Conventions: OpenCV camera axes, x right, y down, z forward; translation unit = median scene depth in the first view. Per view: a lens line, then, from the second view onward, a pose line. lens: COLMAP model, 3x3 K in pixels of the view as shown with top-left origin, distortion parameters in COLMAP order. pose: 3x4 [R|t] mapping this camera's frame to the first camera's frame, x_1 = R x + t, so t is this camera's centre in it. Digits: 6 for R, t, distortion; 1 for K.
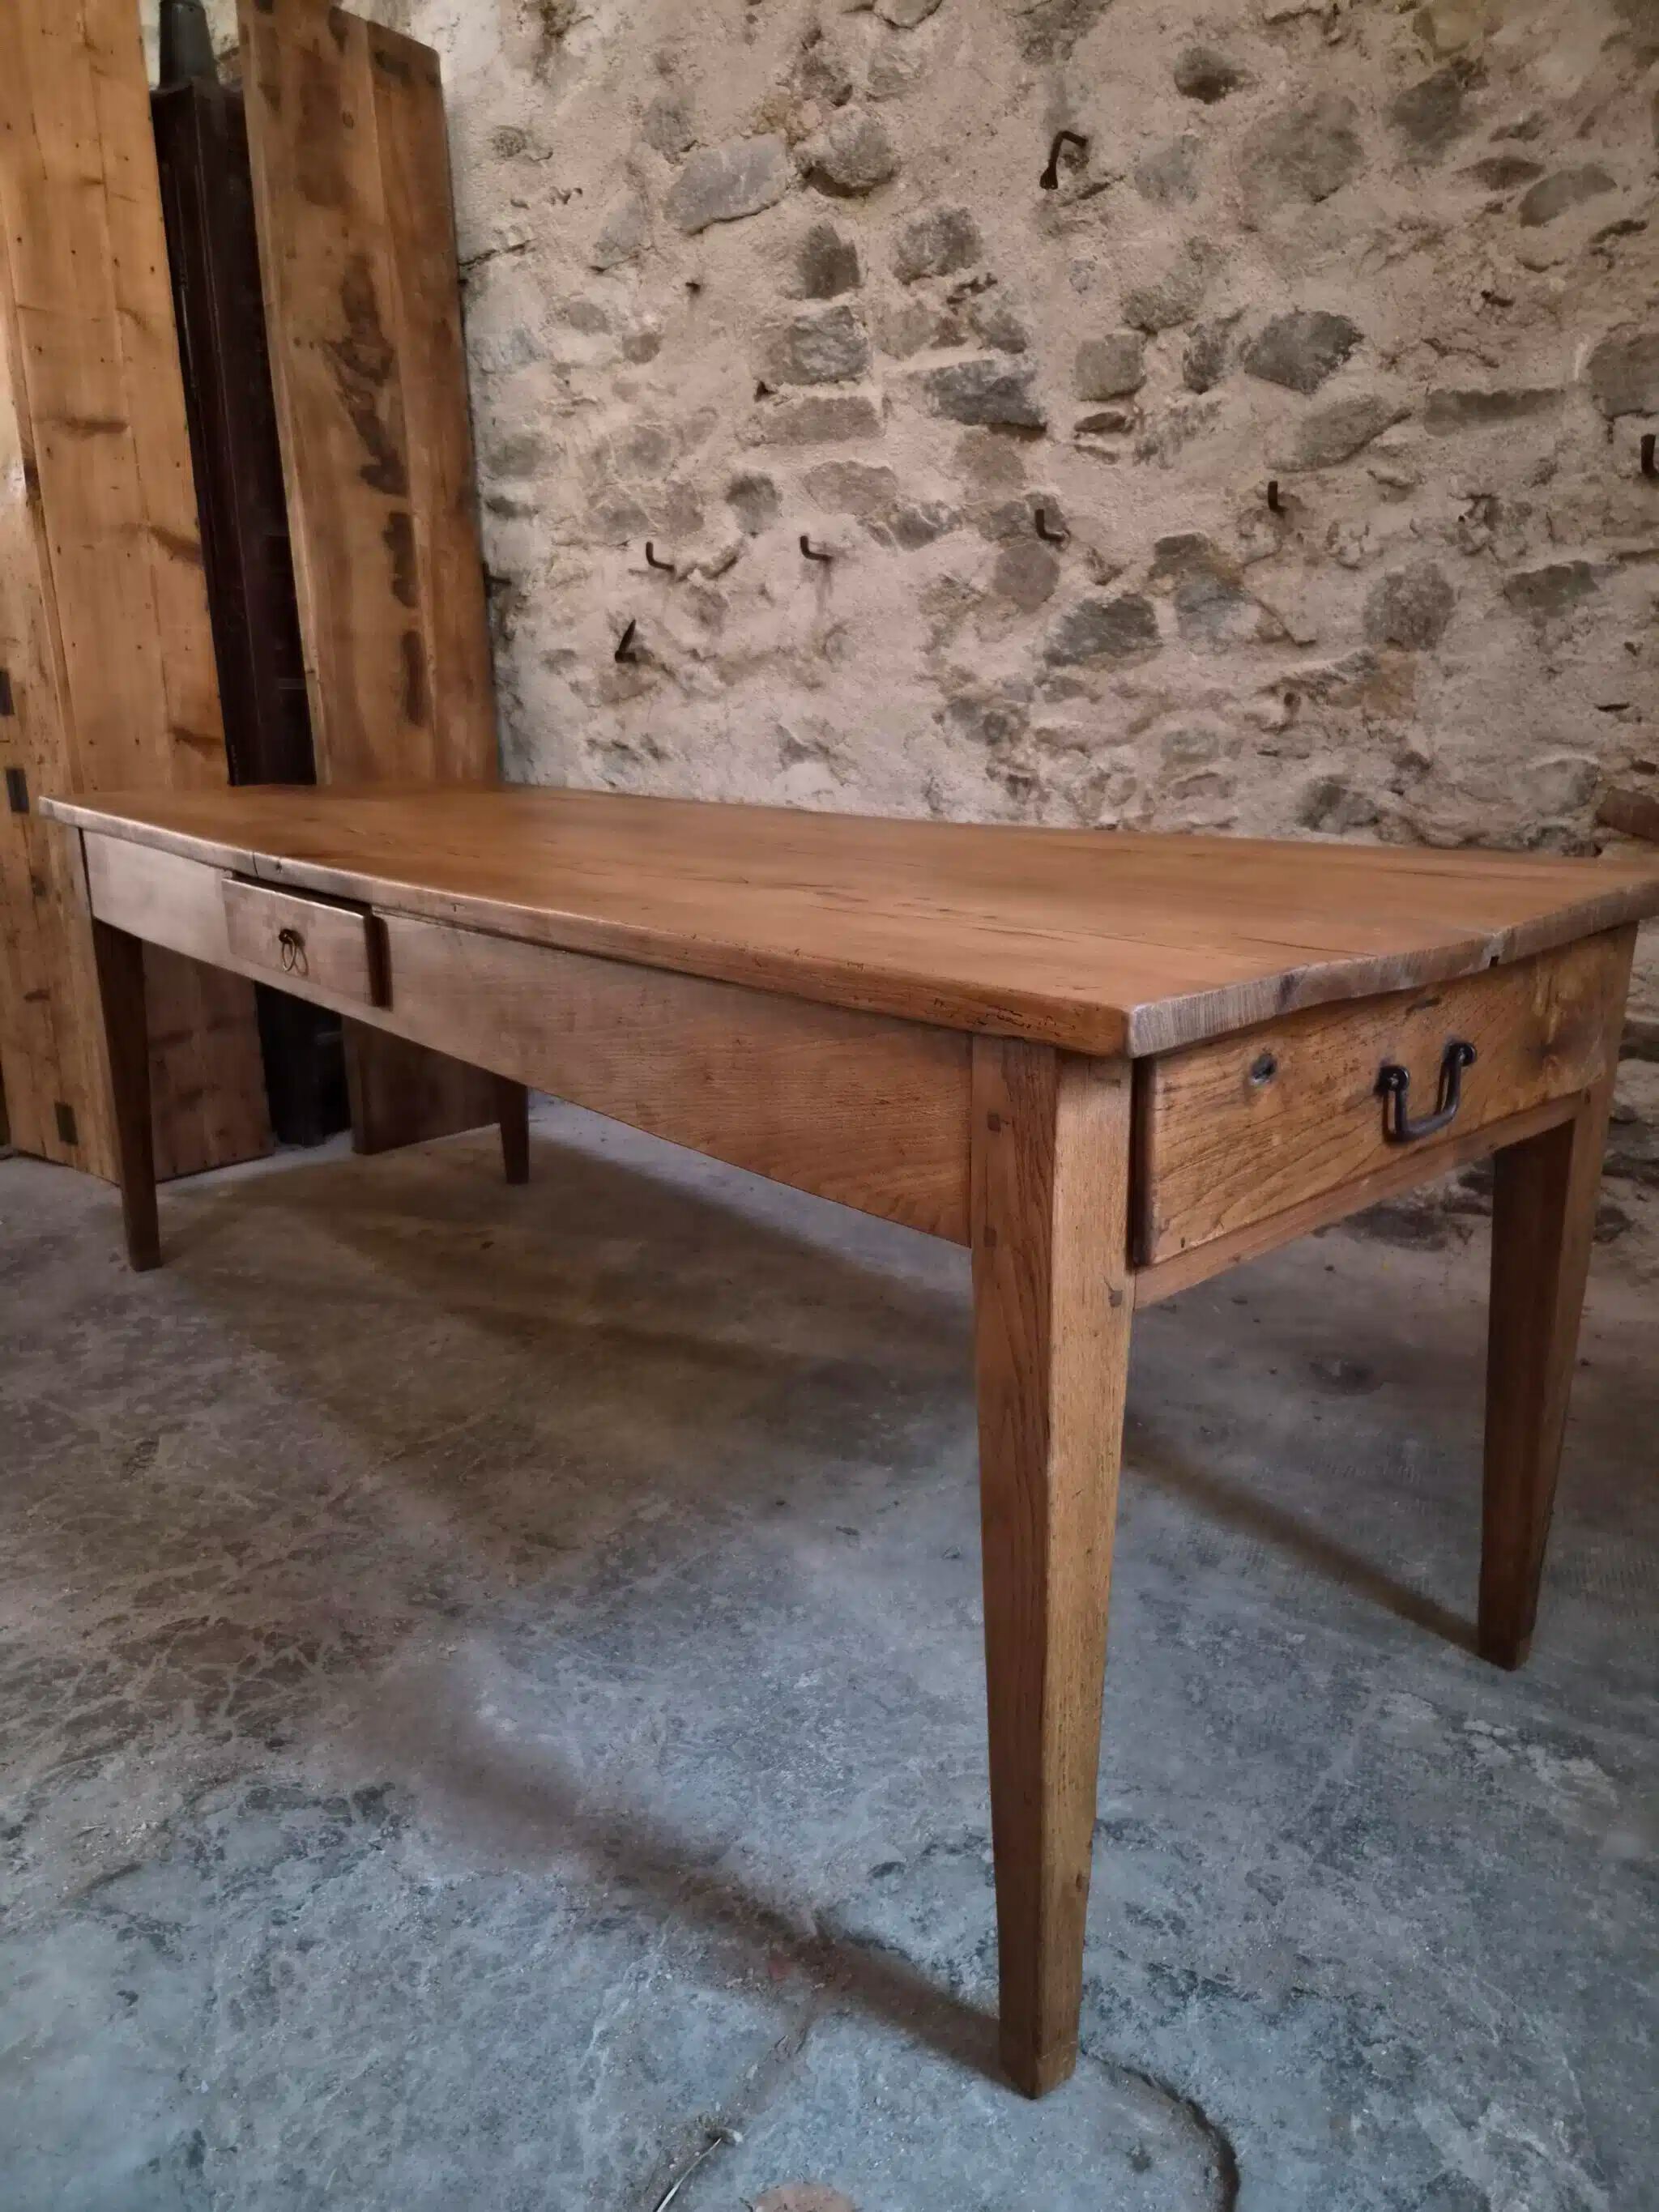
lens RADIAL K [[1493.6, 0, 842.0], [0, 1493.6, 1092.9], [0, 0, 1]] dist [0.058317, -0.047571]
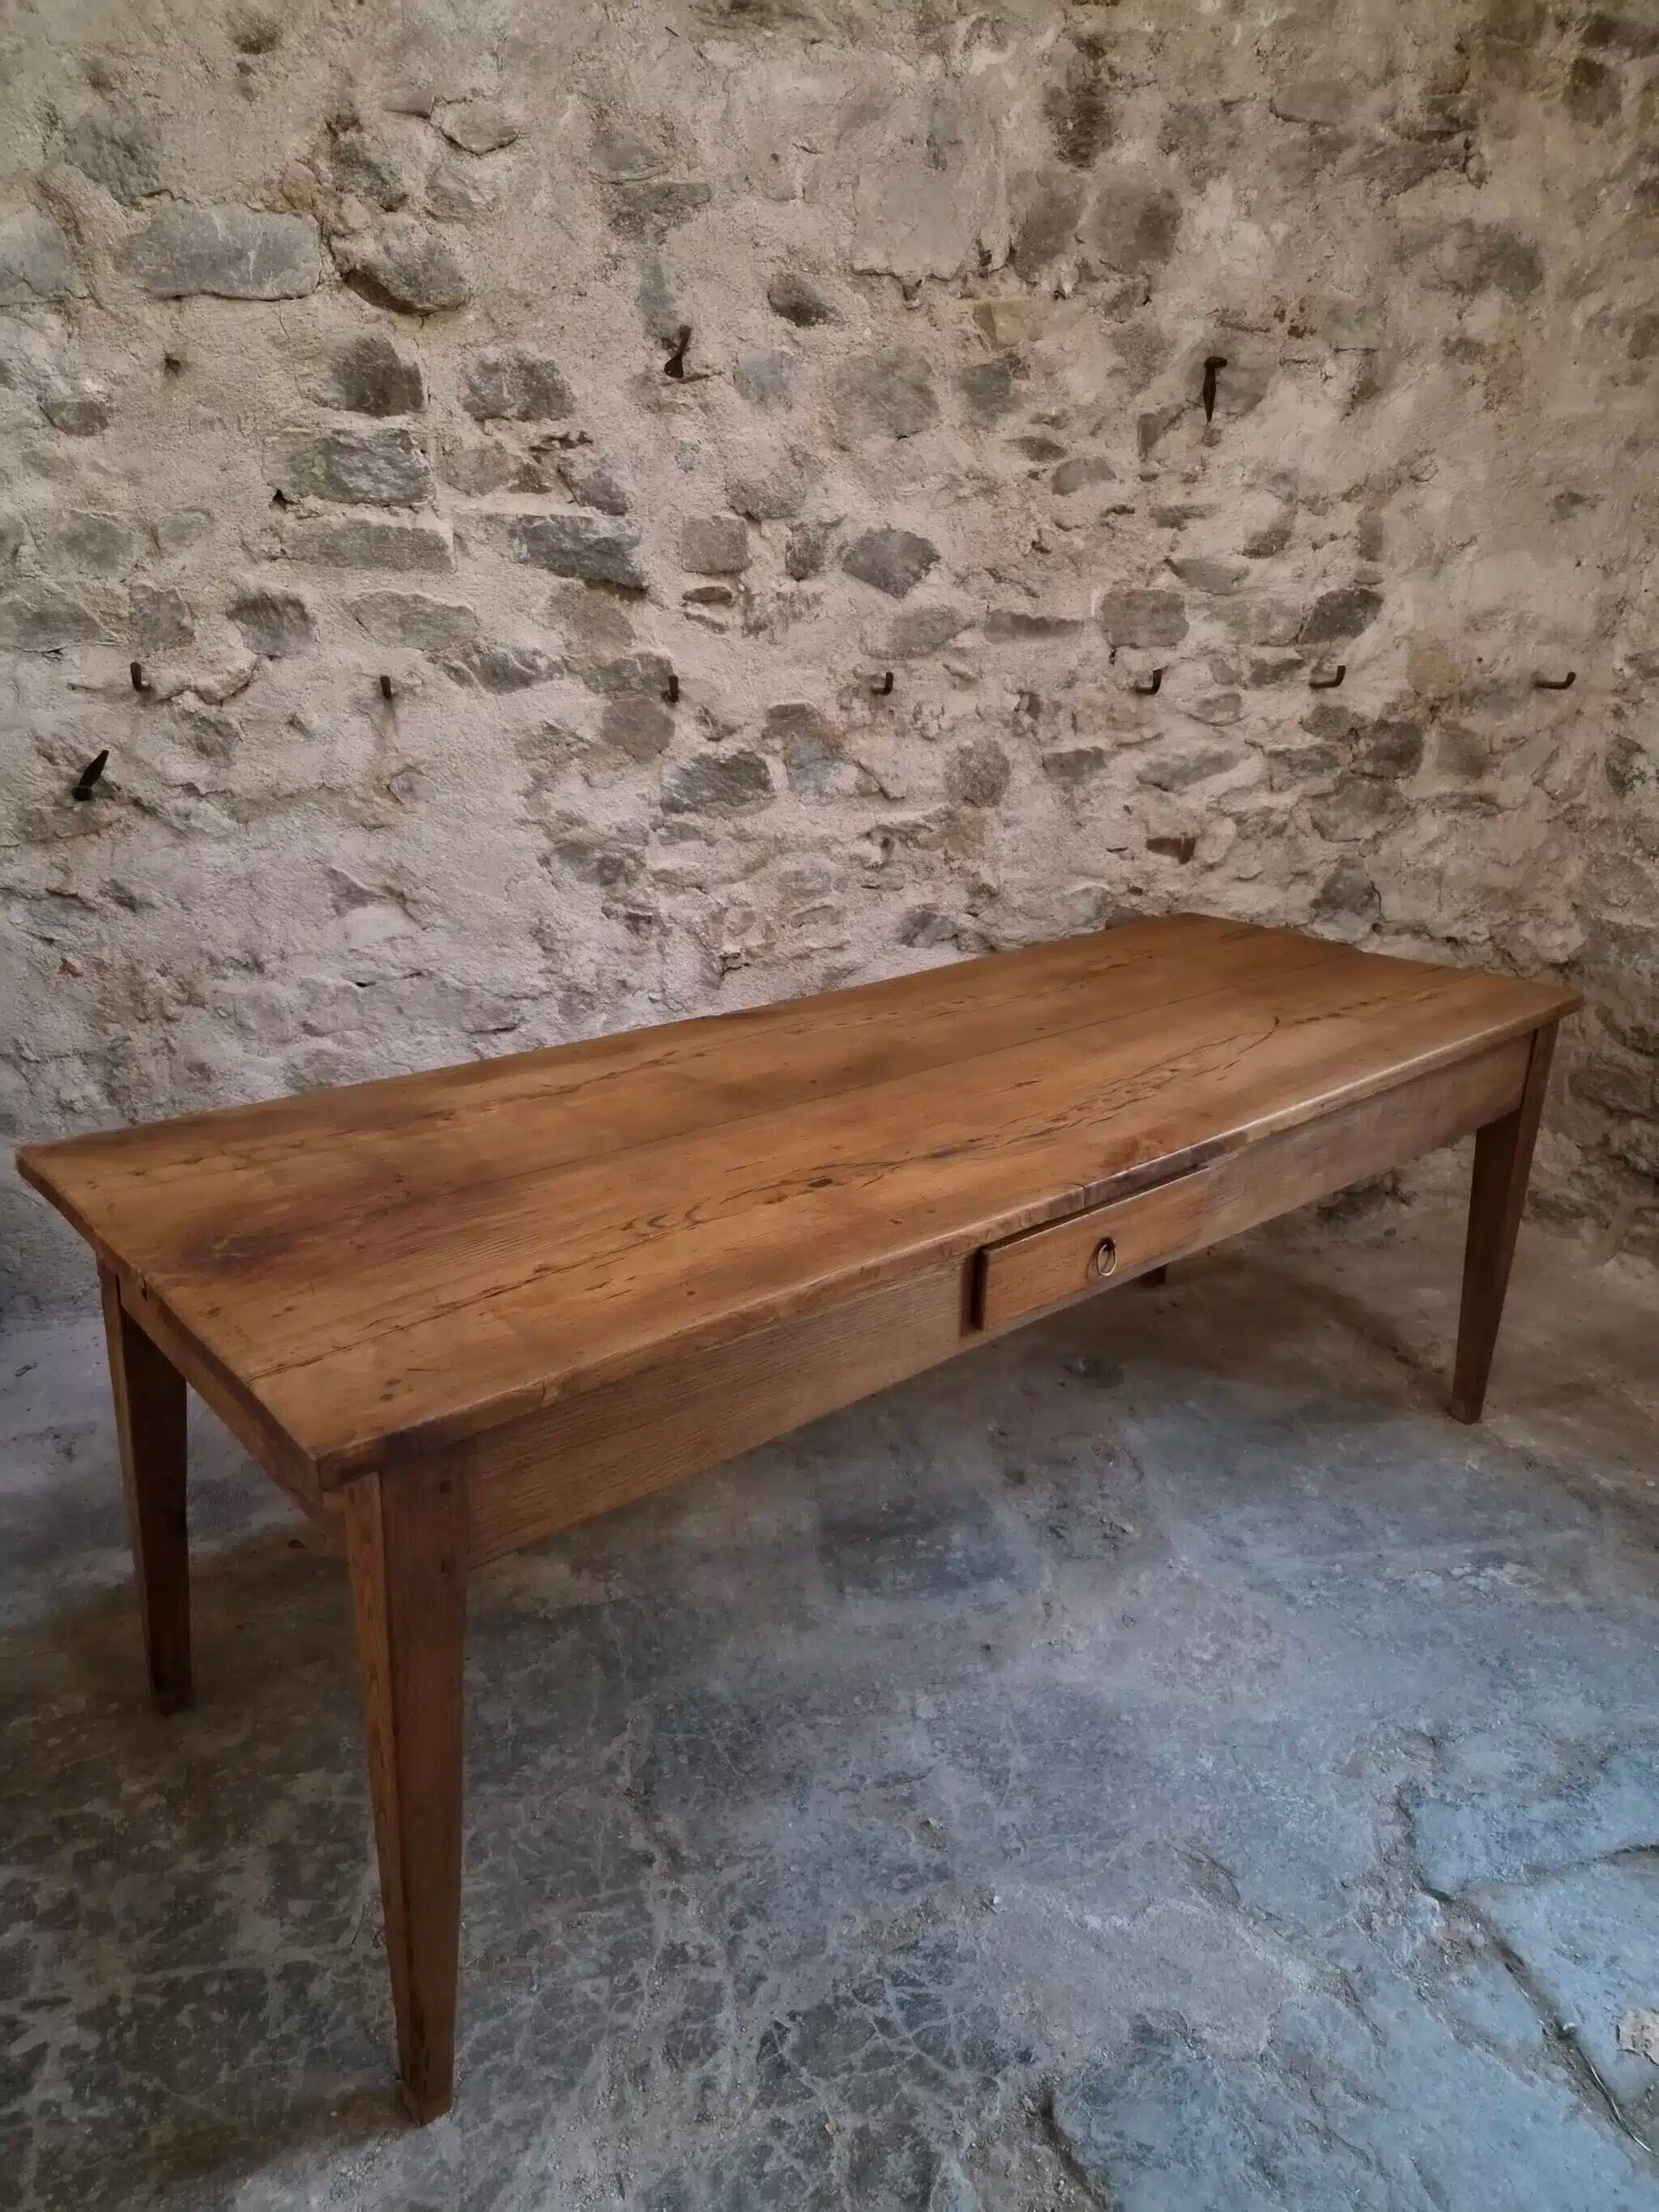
lens RADIAL K [[1481.6, 0, 820.9], [0, 1481.6, 1127.7], [0, 0, 1]] dist [0.064557, -0.052312]
pose [[0.694320, -0.223944, 0.683936, -0.596133], [0.156102, 0.974590, 0.160642, -0.235162], [-0.702532, -0.004773, 0.711636, 0.185530]]
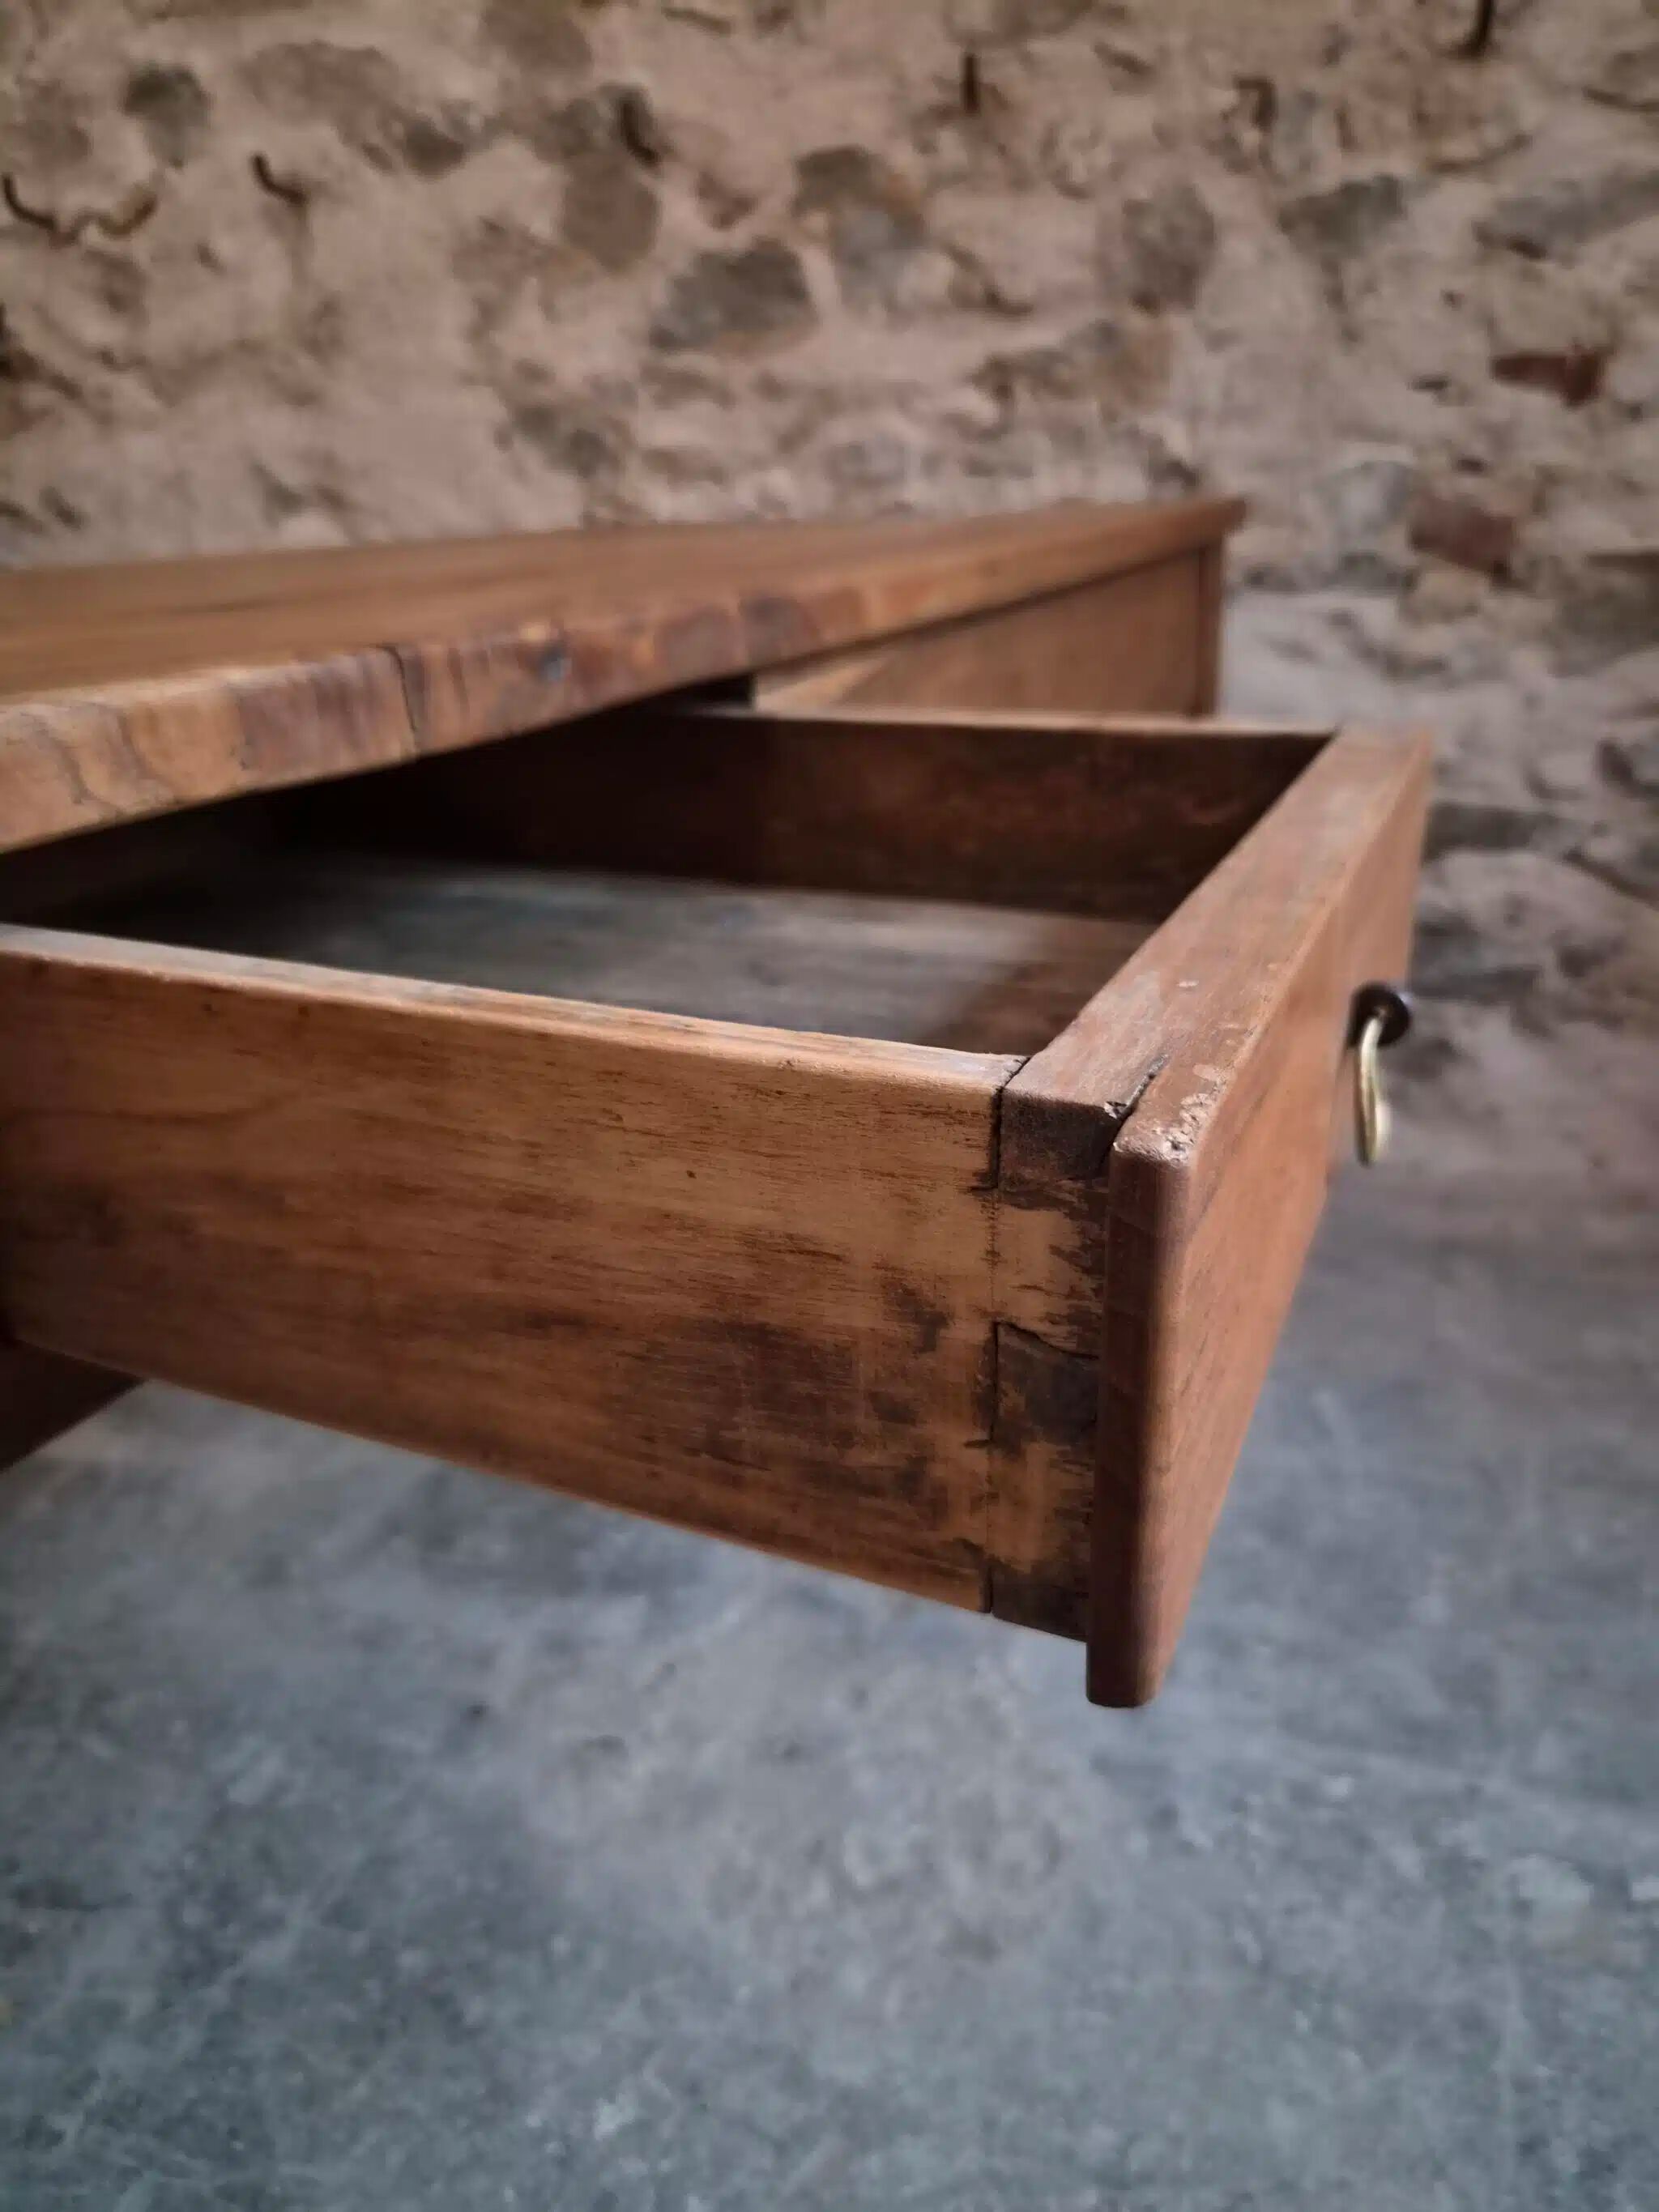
lens RADIAL K [[1545.7, 0, 829.5], [0, 1545.7, 1110.4], [0, 0, 1]] dist [0.018332, -0.024147]
pose [[0.952121, -0.130209, 0.276607, -0.033380], [0.099592, 0.987515, 0.122050, -0.017775], [-0.289045, -0.088659, 0.953201, 0.277481]]
